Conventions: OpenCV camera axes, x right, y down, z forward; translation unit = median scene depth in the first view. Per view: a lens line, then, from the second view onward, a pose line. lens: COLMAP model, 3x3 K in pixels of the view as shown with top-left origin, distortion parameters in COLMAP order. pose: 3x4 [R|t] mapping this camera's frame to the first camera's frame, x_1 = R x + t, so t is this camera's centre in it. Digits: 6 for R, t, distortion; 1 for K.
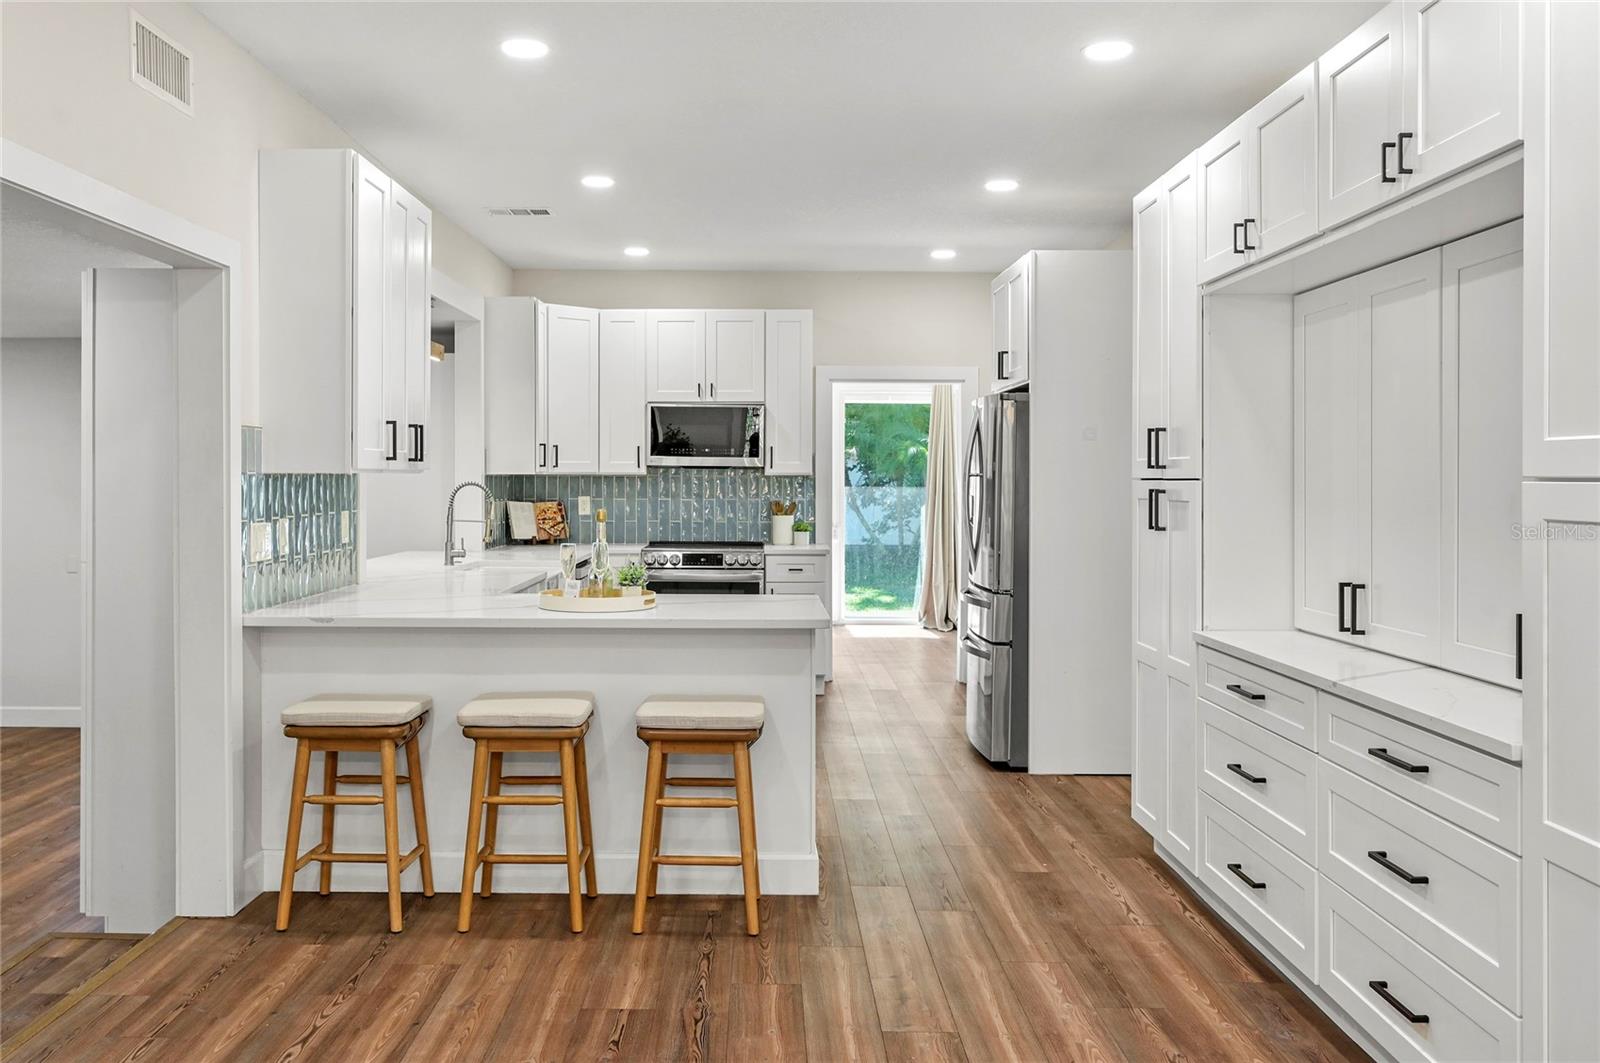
lens RADIAL K [[1361.0, 0, 739.1], [0, 1361.0, 484.3], [0, 0, 1]] dist [0.013835, -0.010411]
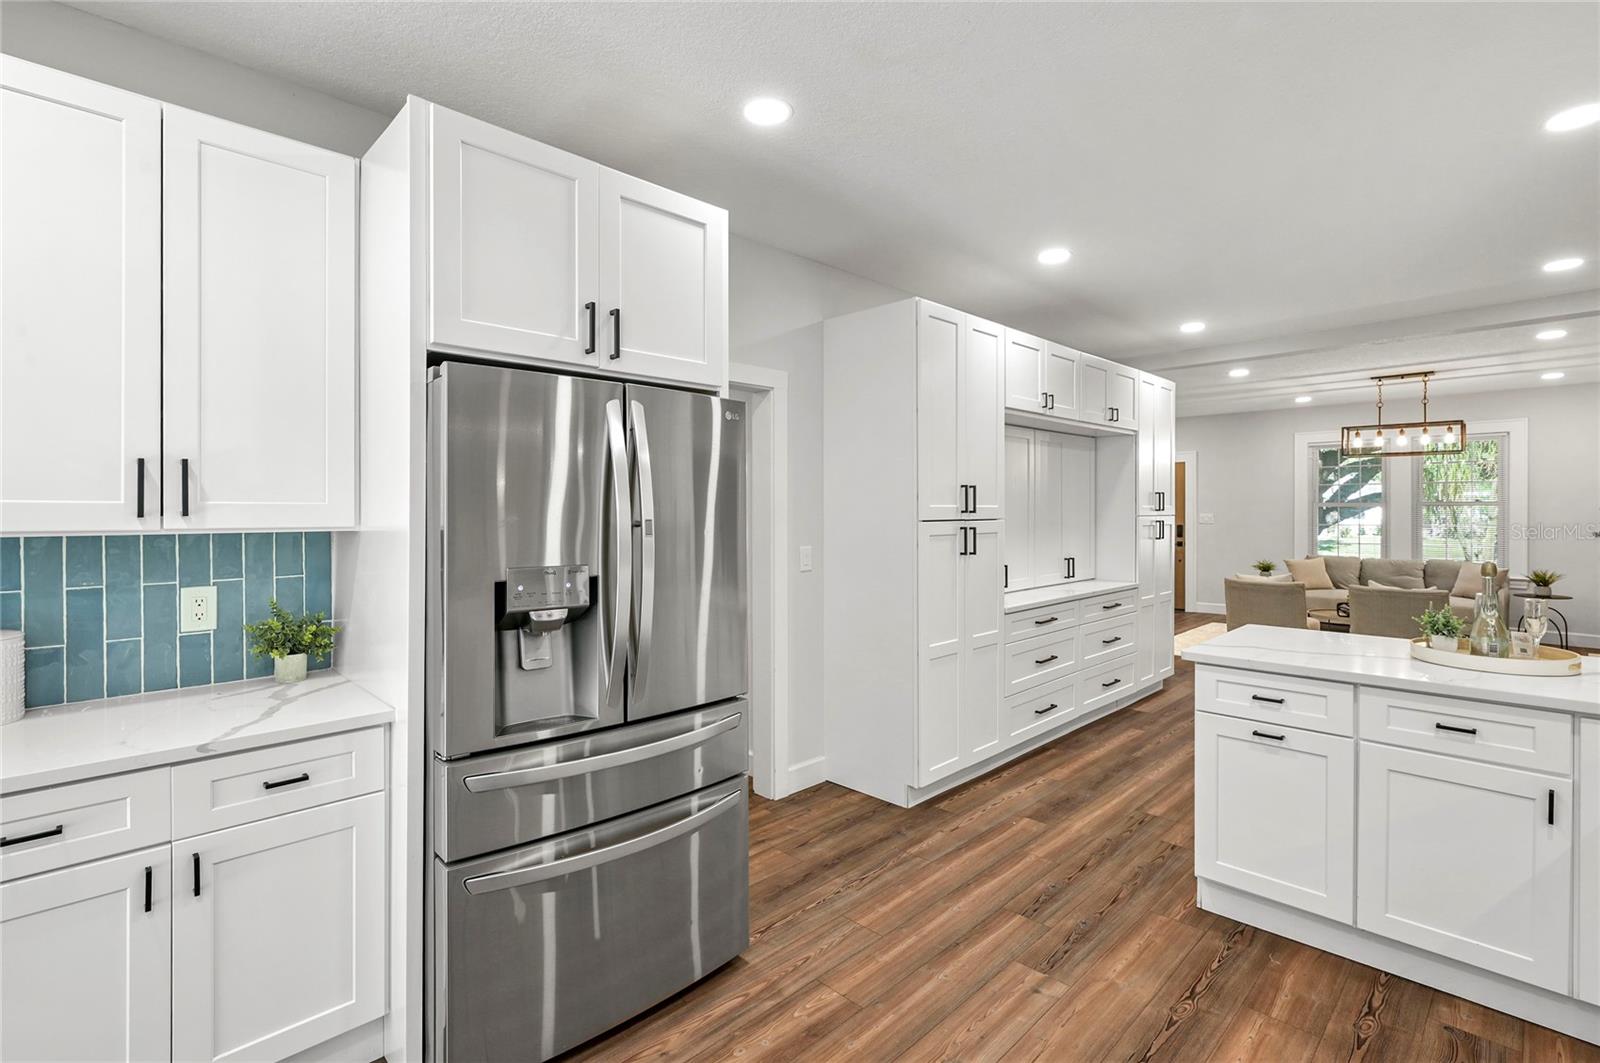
lens RADIAL K [[750.1, 0, 765.0], [0, 750.1, 529.1], [0, 0, 1]] dist [-0.003292, 0.000712]
pose [[-0.708755, -0.004738, 0.705439, -0.059777], [0.008753, 0.999841, 0.015510, -0.004665], [-0.705401, 0.017167, -0.708601, 0.962654]]
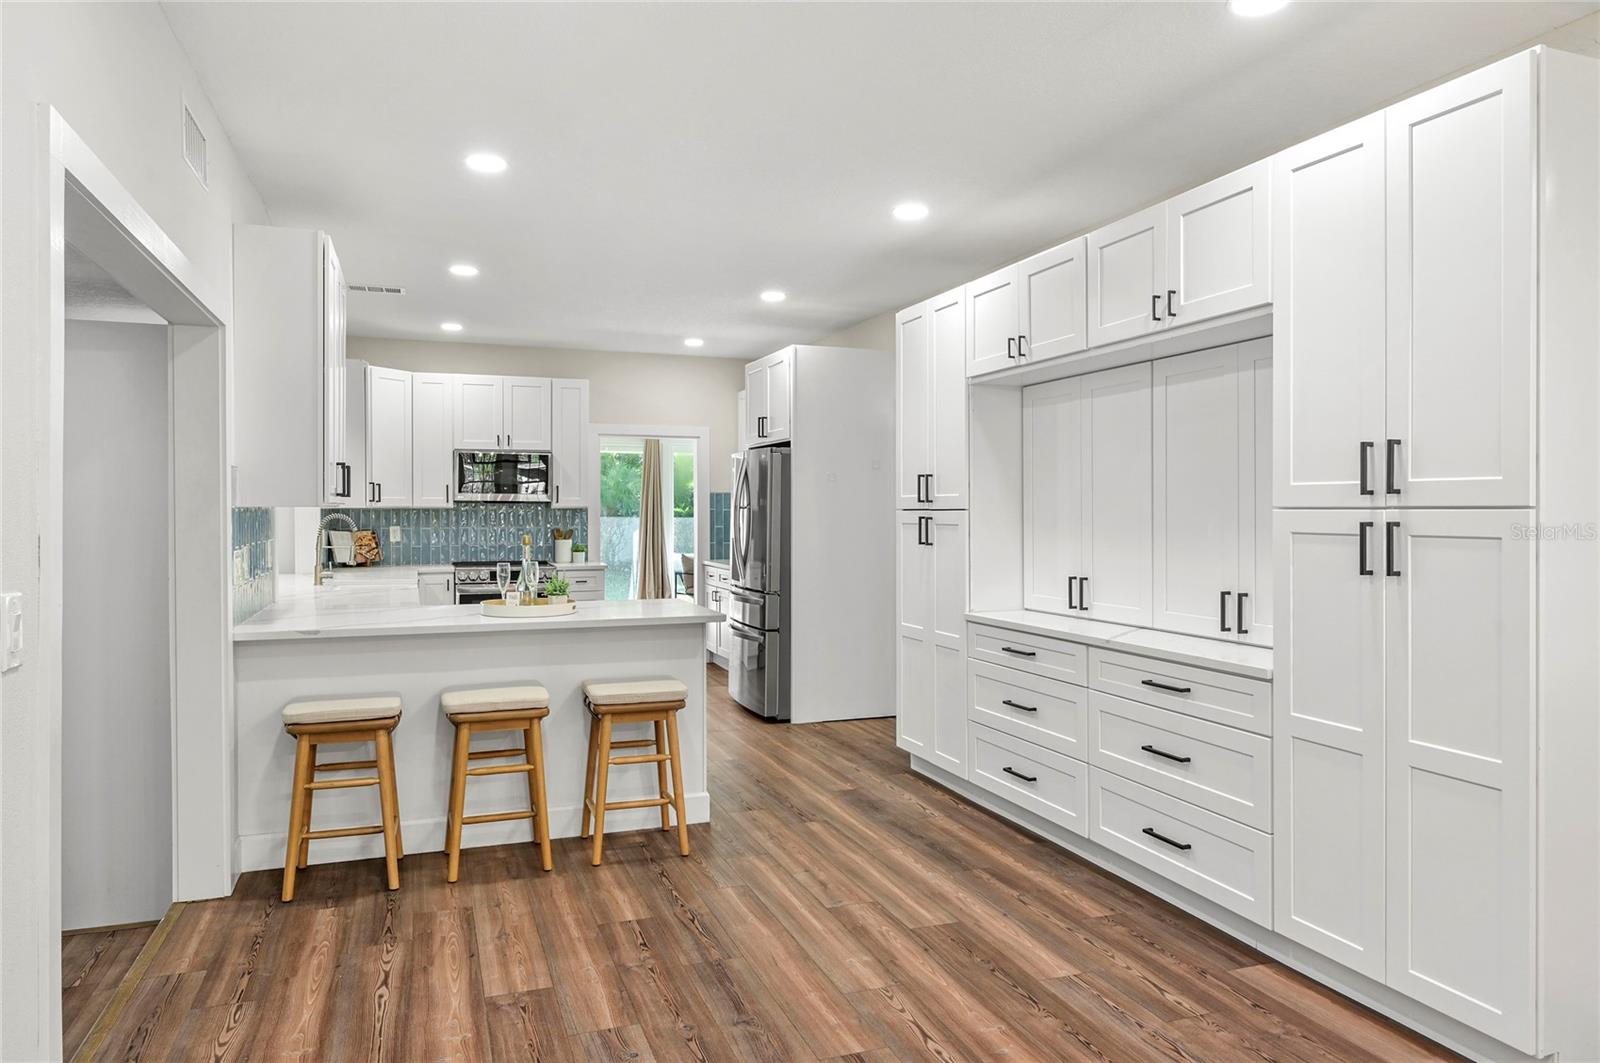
lens RADIAL K [[1040.9, 0, 802.2], [0, 1040.9, 515.7], [0, 0, 1]] dist [0.011467, -0.001762]
pose [[0.933889, -0.004806, 0.357531, -0.118111], [0.004781, 0.999988, 0.000955, 0.000499], [-0.357531, 0.000817, 0.933901, 0.007638]]
